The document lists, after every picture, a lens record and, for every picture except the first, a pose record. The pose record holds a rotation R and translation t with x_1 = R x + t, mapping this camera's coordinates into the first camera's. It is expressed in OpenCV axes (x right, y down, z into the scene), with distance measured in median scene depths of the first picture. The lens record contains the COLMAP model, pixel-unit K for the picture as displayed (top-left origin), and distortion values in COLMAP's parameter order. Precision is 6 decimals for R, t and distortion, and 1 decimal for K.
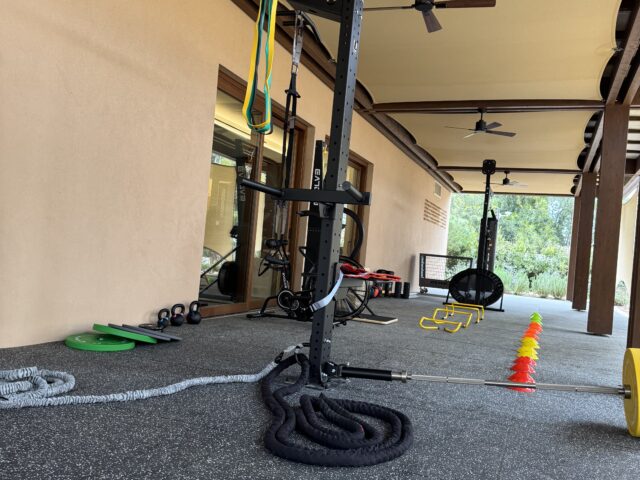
lens RADIAL K [[600.8, 0, 320.0], [0, 600.8, 240.0], [0, 0, 1]] dist [0.155019, -0.305428]
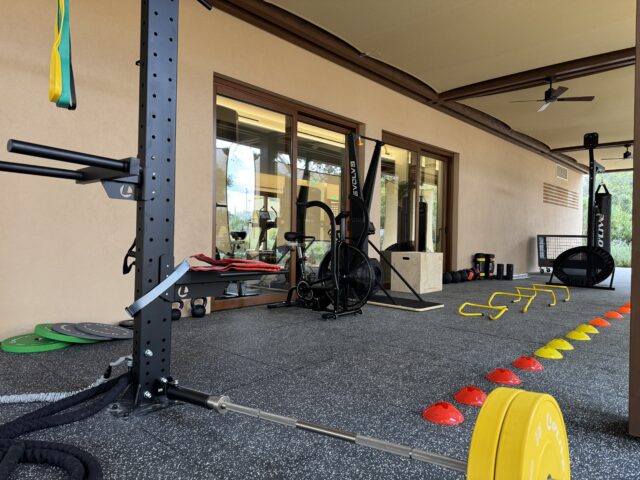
lens RADIAL K [[452.3, 0, 326.1], [0, 452.3, 239.1], [0, 0, 1]] dist [0.103222, -0.147245]
pose [[0.928624, -0.071211, -0.364125, 0.227008], [0.073096, 0.997288, -0.008622, 0.018937], [0.363751, -0.018610, 0.931310, 0.254396]]
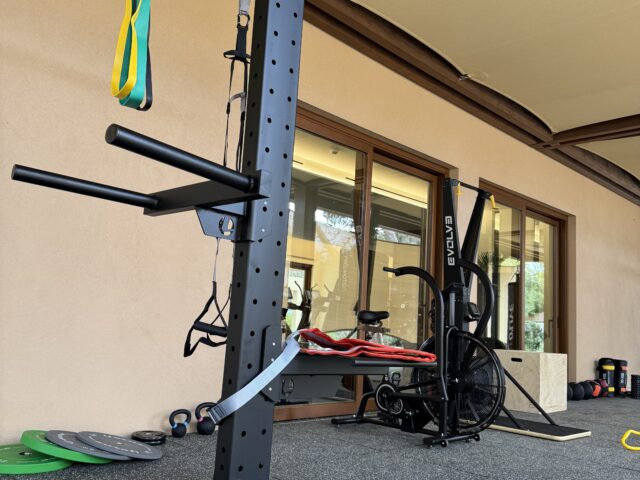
lens RADIAL K [[600.8, 0, 320.0], [0, 600.8, 240.0], [0, 0, 1]] dist [0.155019, -0.305428]
pose [[0.914992, -0.092429, -0.392741, 0.140020], [0.031247, 0.986717, -0.159418, 0.024307], [0.402259, 0.133594, 0.905726, 0.266784]]
